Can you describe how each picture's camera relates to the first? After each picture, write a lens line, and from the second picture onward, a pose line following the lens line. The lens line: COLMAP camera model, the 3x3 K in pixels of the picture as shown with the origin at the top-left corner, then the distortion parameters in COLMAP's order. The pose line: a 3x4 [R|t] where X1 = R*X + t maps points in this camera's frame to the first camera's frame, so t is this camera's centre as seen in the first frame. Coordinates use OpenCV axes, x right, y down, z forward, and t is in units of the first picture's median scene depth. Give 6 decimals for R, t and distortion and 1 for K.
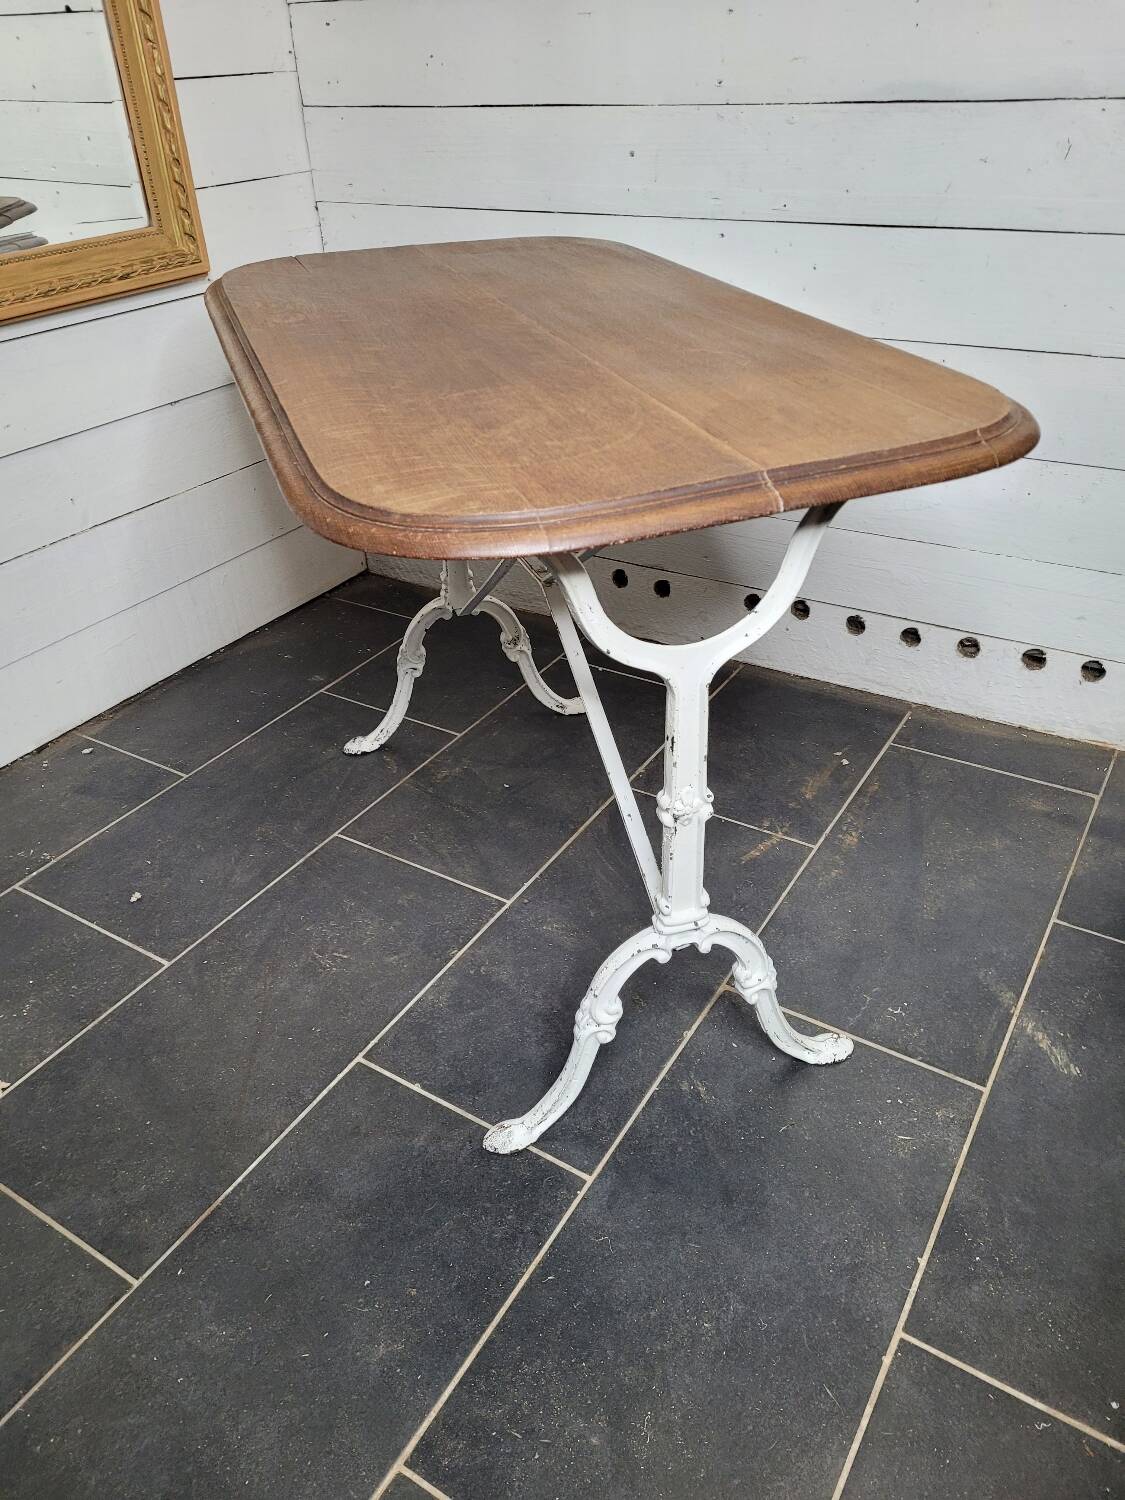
lens RADIAL K [[1120.8, 0, 560.1], [0, 1120.8, 736.5], [0, 0, 1]] dist [0.061432, -0.053059]
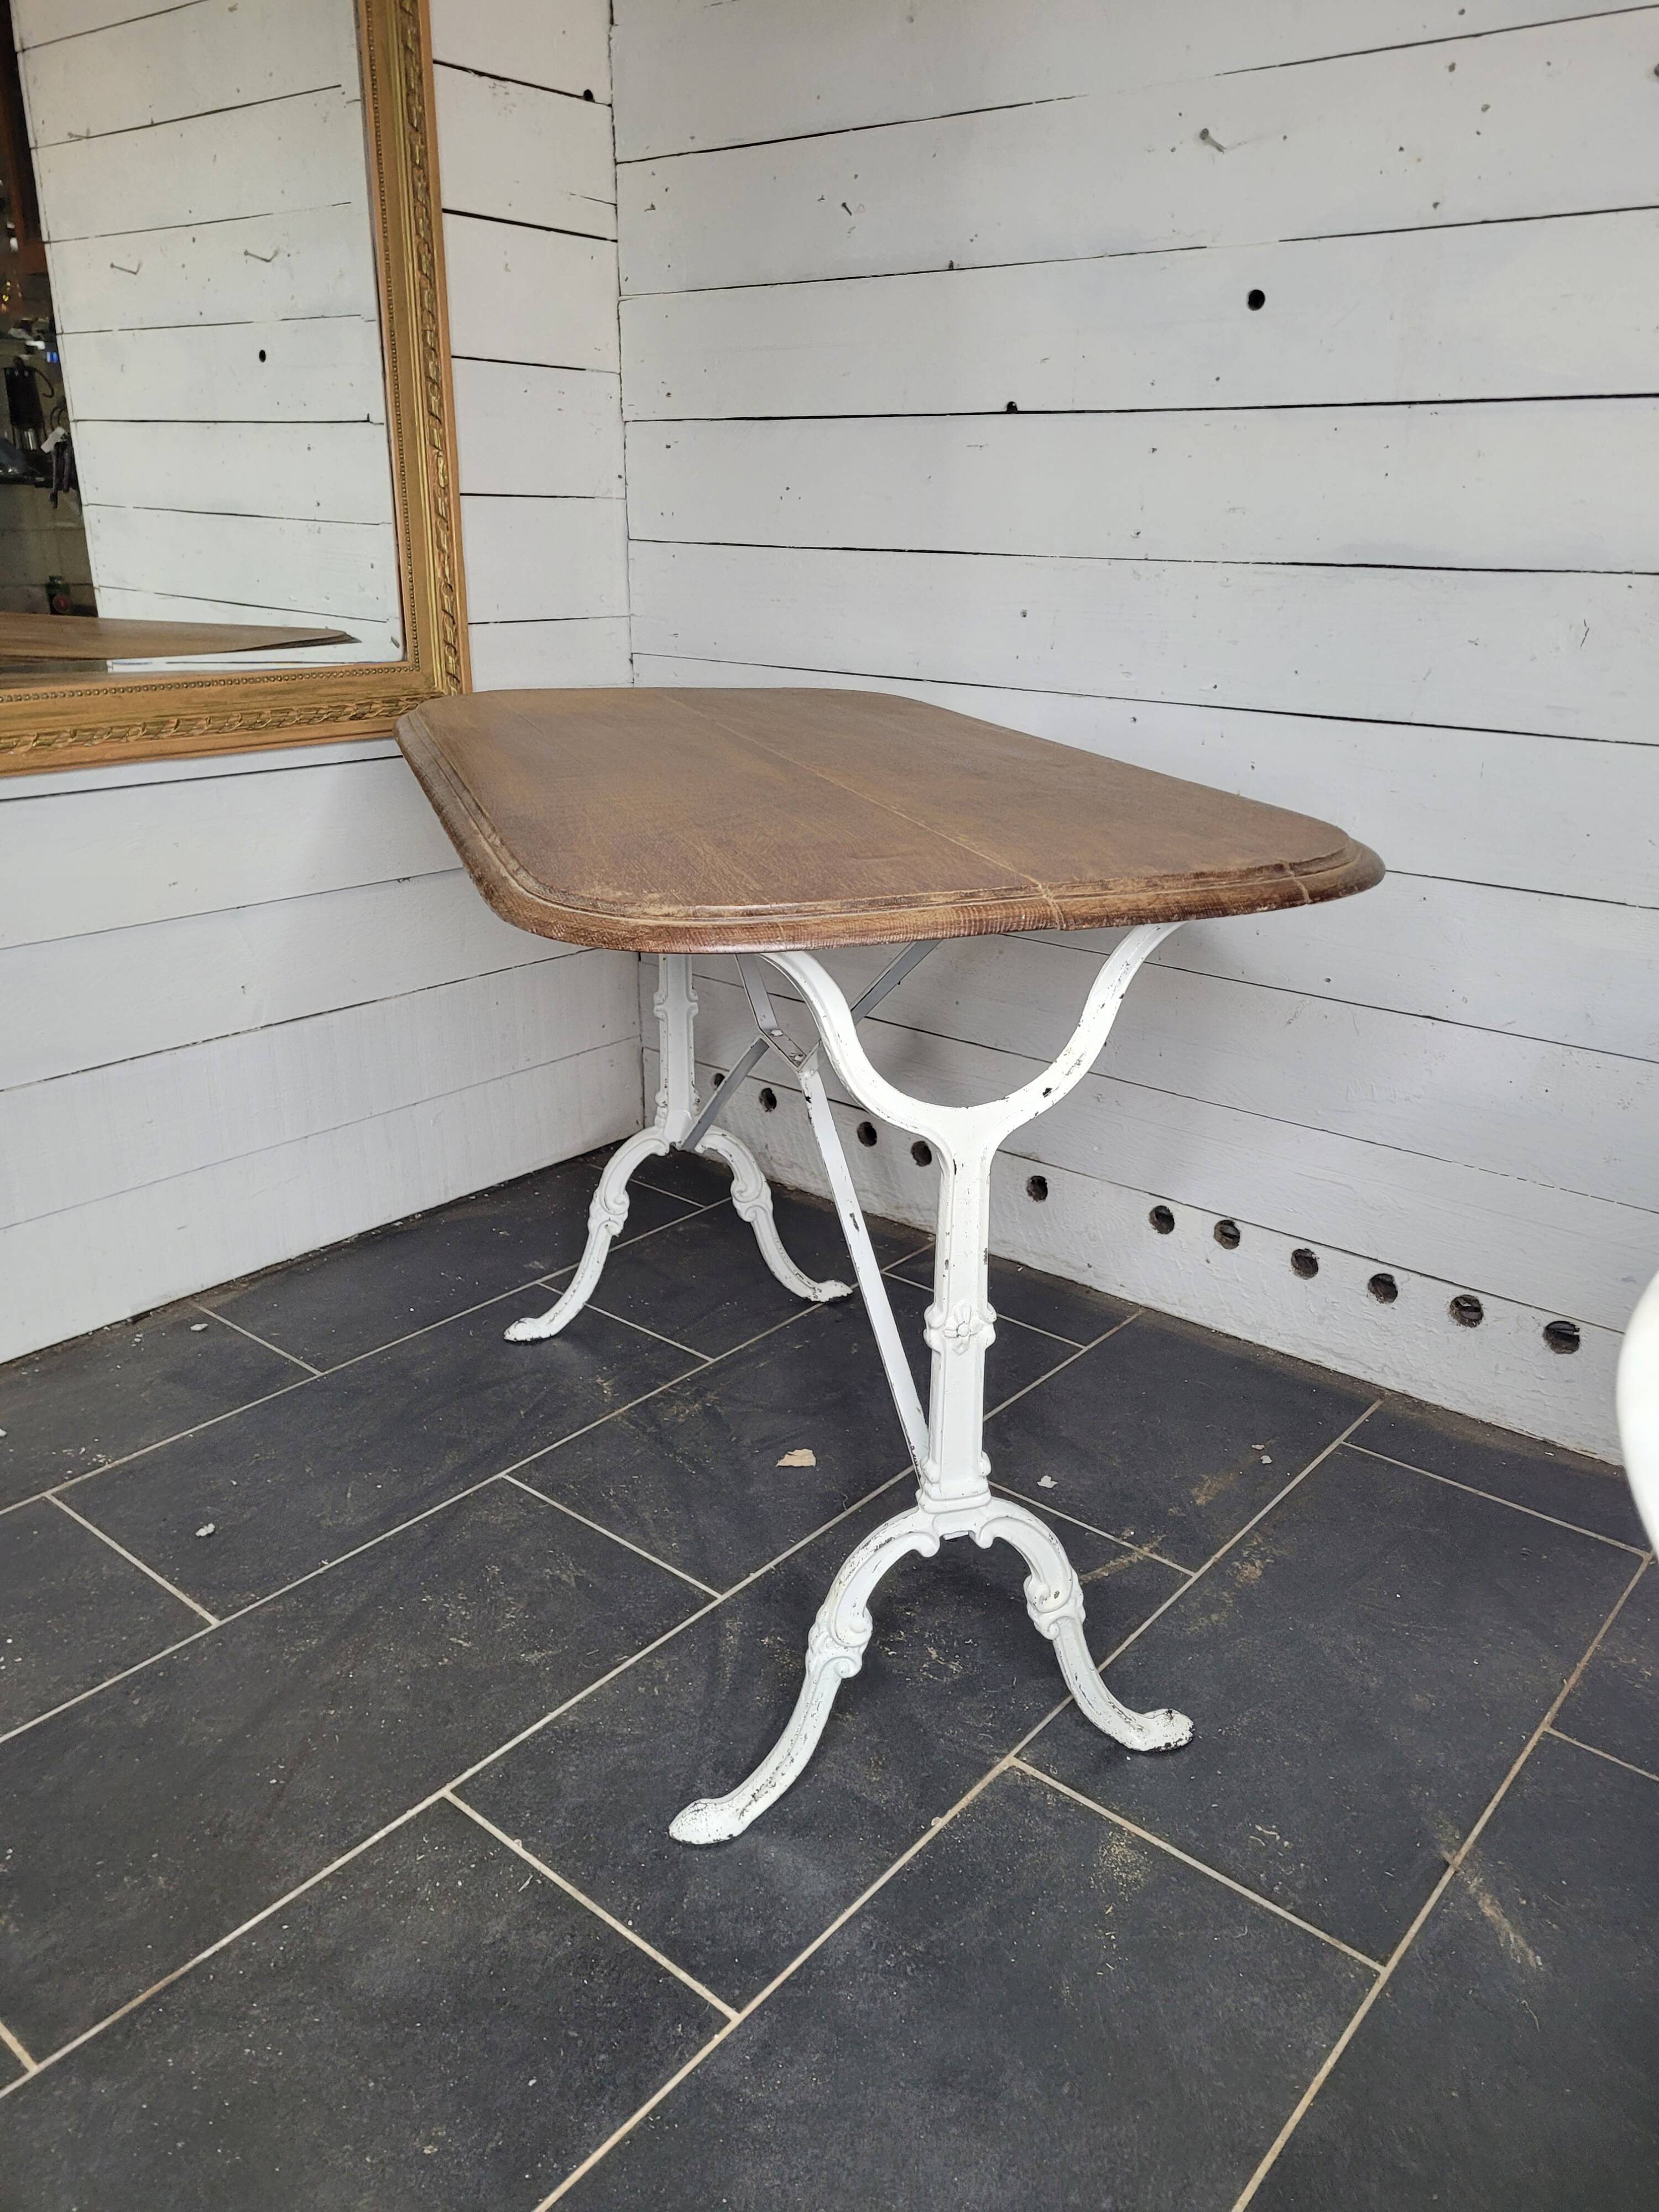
lens RADIAL K [[1652.8, 0, 852.4], [0, 1652.8, 1103.2], [0, 0, 1]] dist [0.061432, -0.053059]
pose [[0.990189, 0.093687, -0.103672, 0.112259], [-0.113367, 0.972370, -0.204068, 0.055842], [0.081689, 0.213819, 0.973452, -0.030828]]
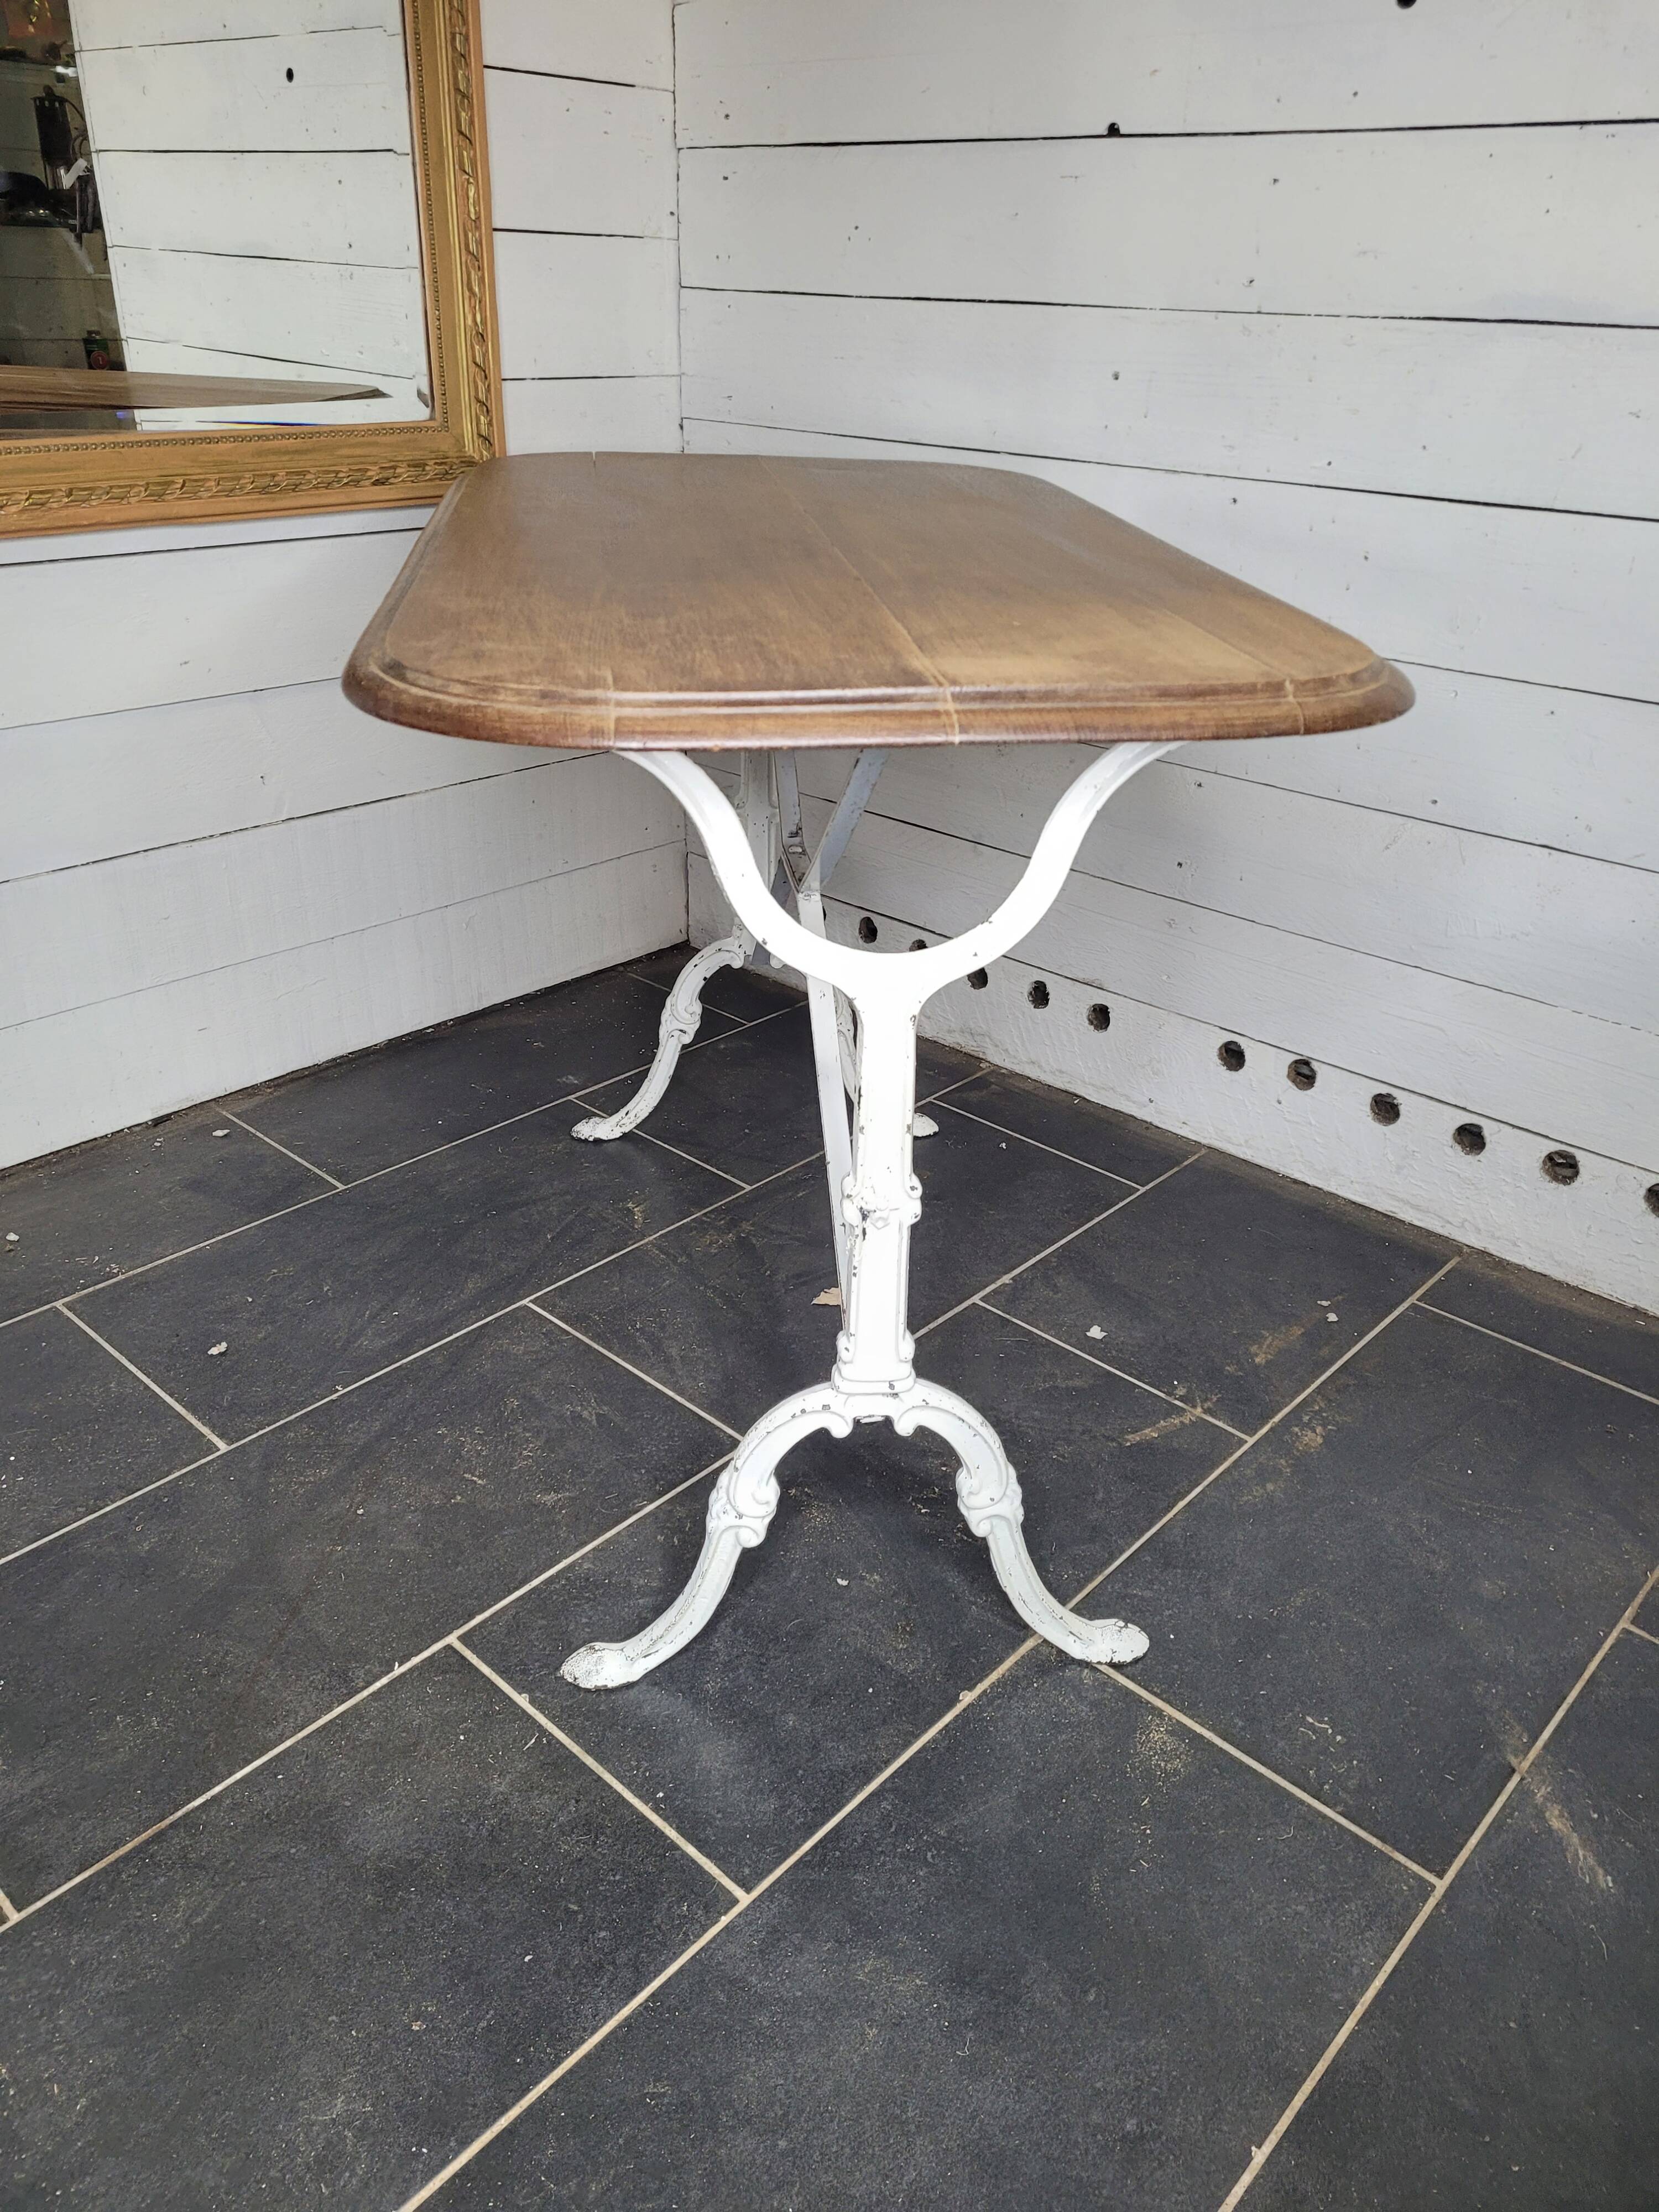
lens RADIAL K [[1652.8, 0, 838.6], [0, 1652.8, 1076.9], [0, 0, 1]] dist [0.061432, -0.053059]
pose [[0.981588, 0.137180, -0.132917, 0.106810], [-0.150546, 0.983899, -0.096330, 0.025872], [0.117562, 0.114566, 0.986435, 0.047553]]
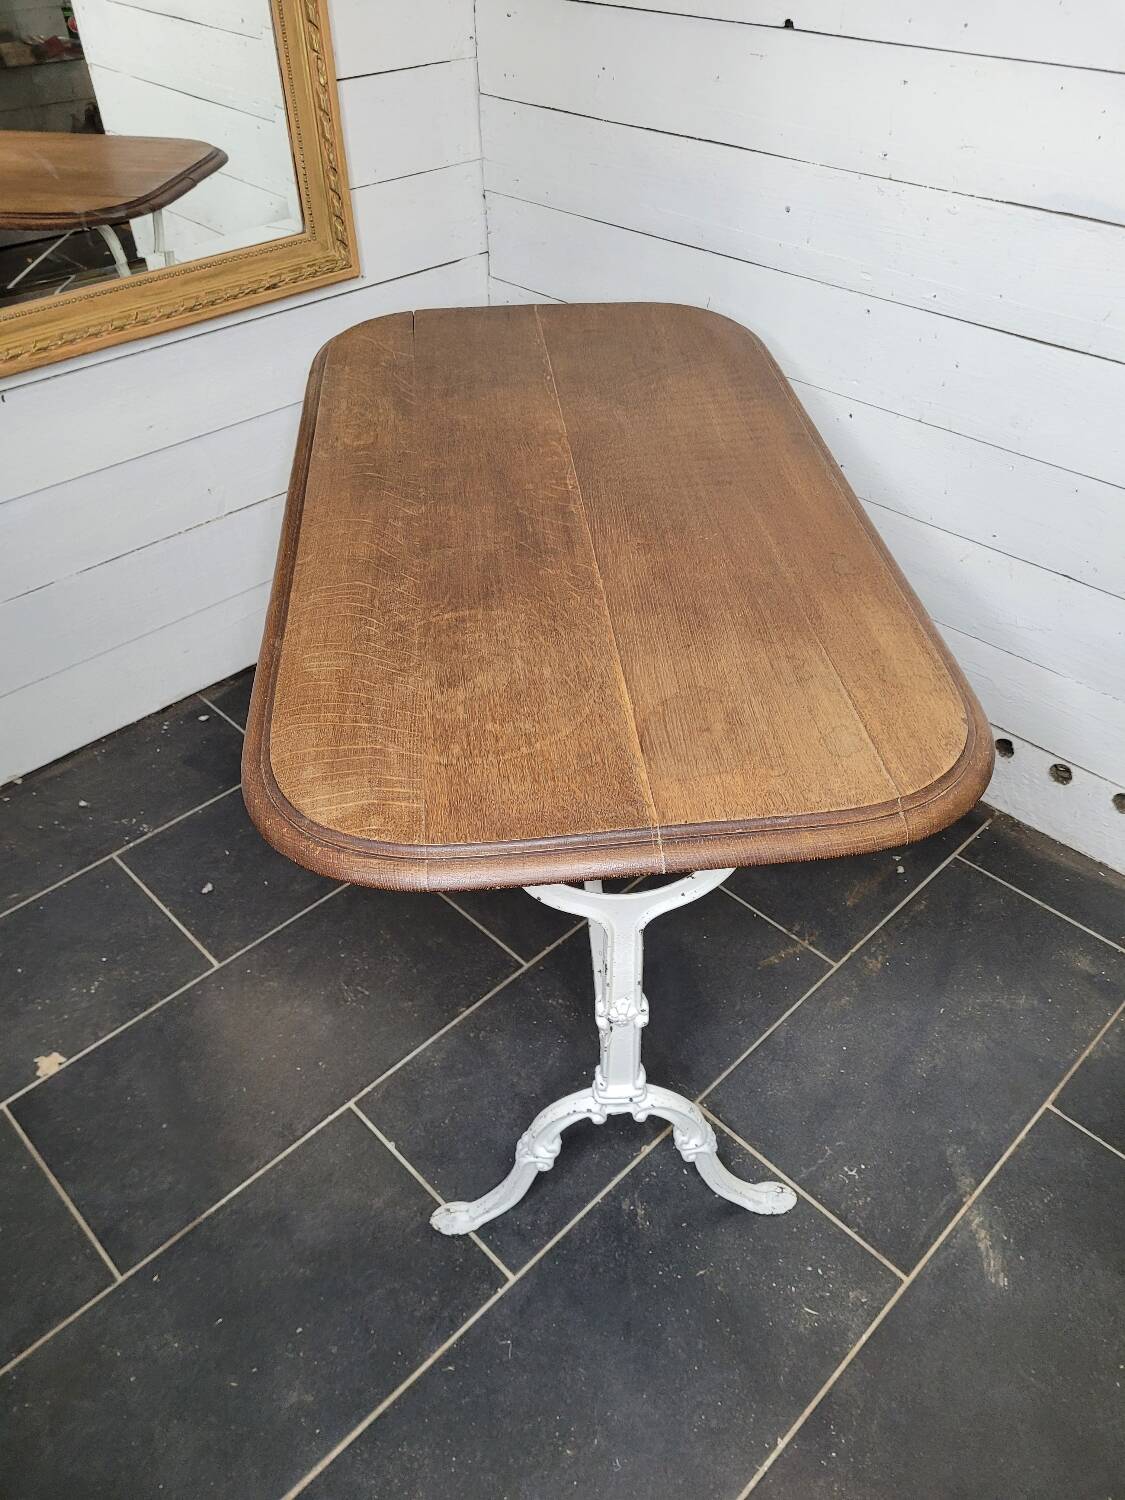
lens RADIAL K [[1120.8, 0, 567.9], [0, 1120.8, 747.2], [0, 0, 1]] dist [0.061432, -0.053059]
pose [[0.972429, 0.171738, -0.157757, 0.129786], [-0.146879, 0.976507, 0.157671, -0.236467], [0.181129, -0.130153, 0.974809, -0.003389]]
